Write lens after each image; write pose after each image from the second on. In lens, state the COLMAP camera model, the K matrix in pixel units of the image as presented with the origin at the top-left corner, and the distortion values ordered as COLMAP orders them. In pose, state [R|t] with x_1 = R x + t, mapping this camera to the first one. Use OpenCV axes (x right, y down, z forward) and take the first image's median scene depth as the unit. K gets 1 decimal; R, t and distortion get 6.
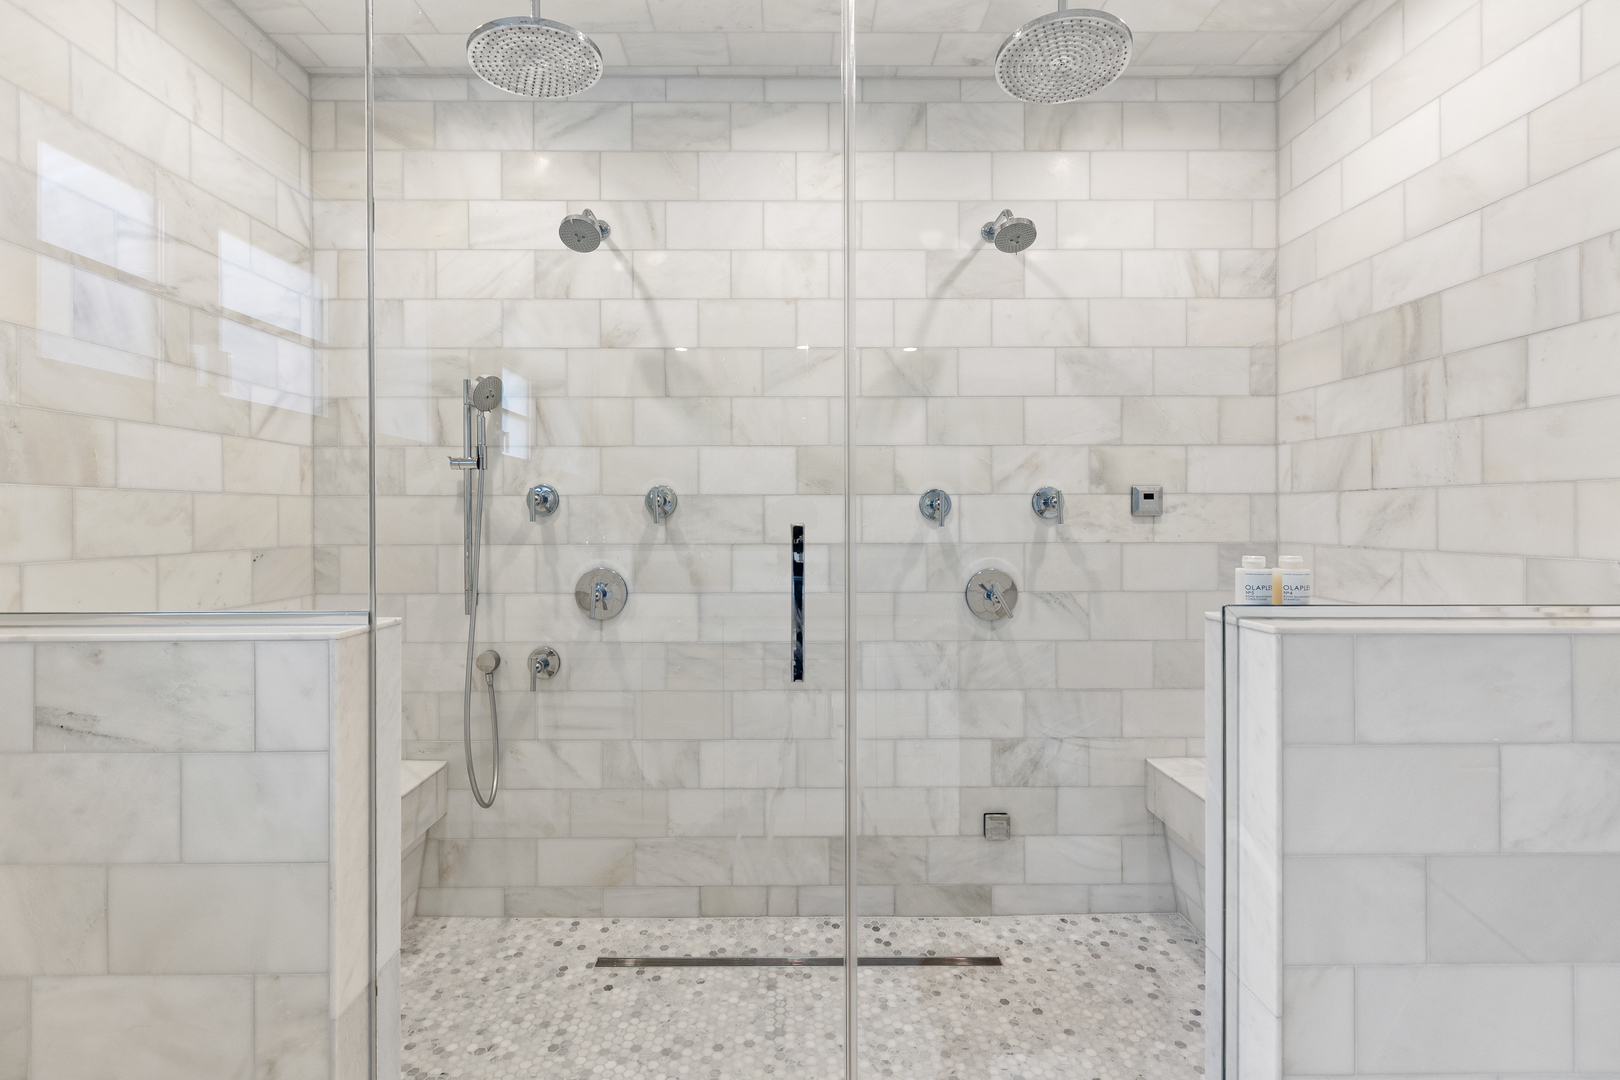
lens RADIAL K [[740.4, 0, 783.2], [0, 740.4, 516.6], [0, 0, 1]] dist [0.002470, 0.000298]
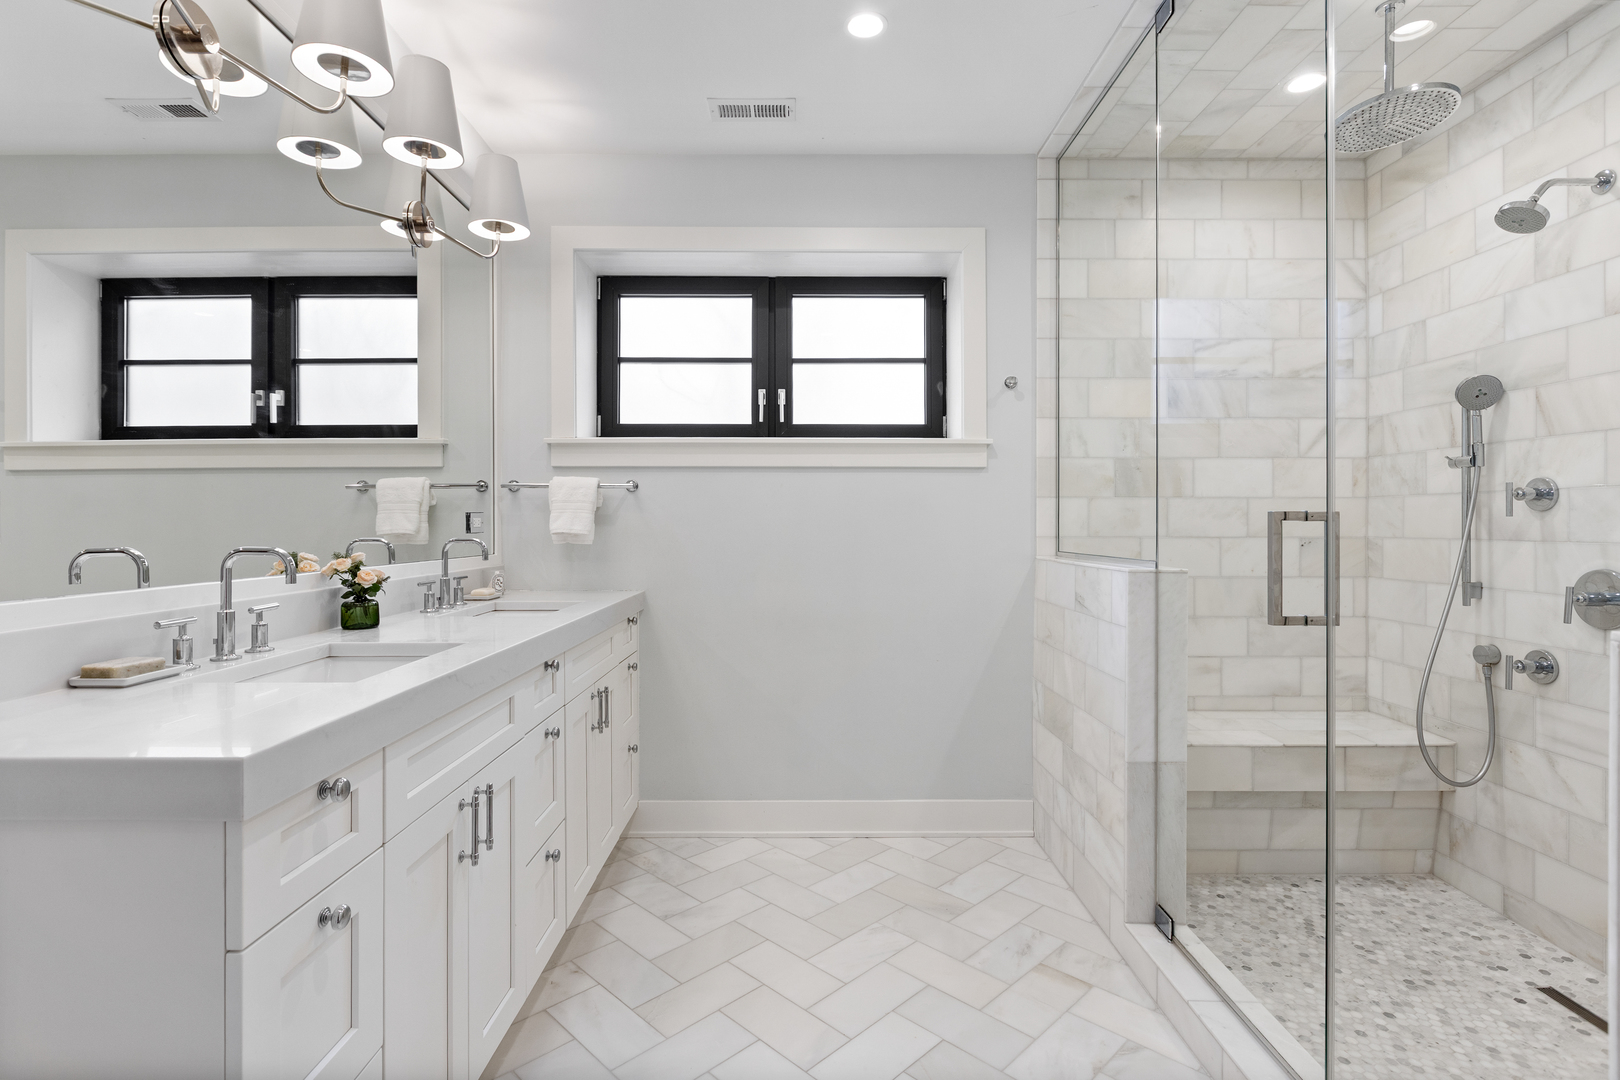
lens RADIAL K [[759.1, 0, 780.5], [0, 759.1, 516.8], [0, 0, 1]] dist [-0.004236, -0.000561]
pose [[-0.031559, -0.004674, -0.999491, 0.669488], [-0.002413, 0.999987, -0.004600, 0.013177], [0.999499, 0.002266, -0.031570, 0.062405]]
